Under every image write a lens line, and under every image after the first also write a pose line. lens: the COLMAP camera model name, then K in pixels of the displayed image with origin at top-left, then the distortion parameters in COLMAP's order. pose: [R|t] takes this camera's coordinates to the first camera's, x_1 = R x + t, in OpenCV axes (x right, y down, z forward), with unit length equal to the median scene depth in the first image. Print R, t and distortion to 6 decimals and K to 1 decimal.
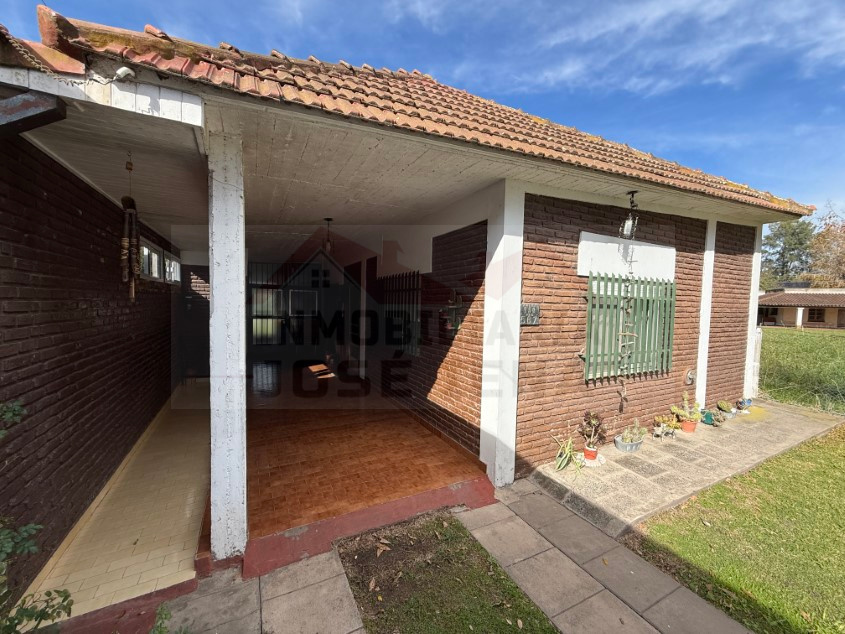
lens RADIAL K [[341.3, 0, 414.6], [0, 341.3, 319.1], [0, 0, 1]] dist [-0.001008, 0.000953]
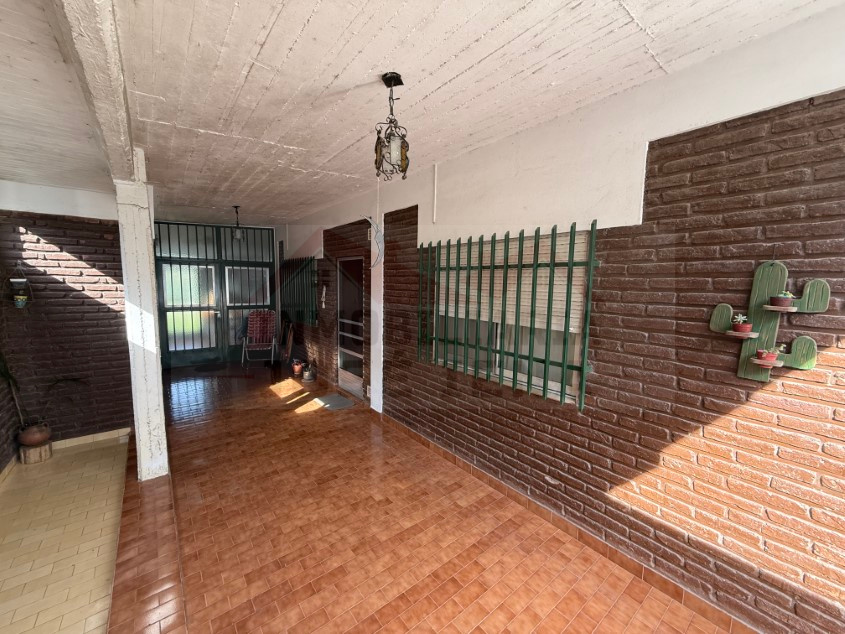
lens RADIAL K [[341.3, 0, 418.3], [0, 341.3, 318.0], [0, 0, 1]] dist [-0.001008, 0.000953]
pose [[0.978805, -0.027768, 0.202902, -0.313621], [0.015683, 0.998019, 0.060931, -0.047397], [-0.204192, -0.056457, 0.977301, 0.610374]]
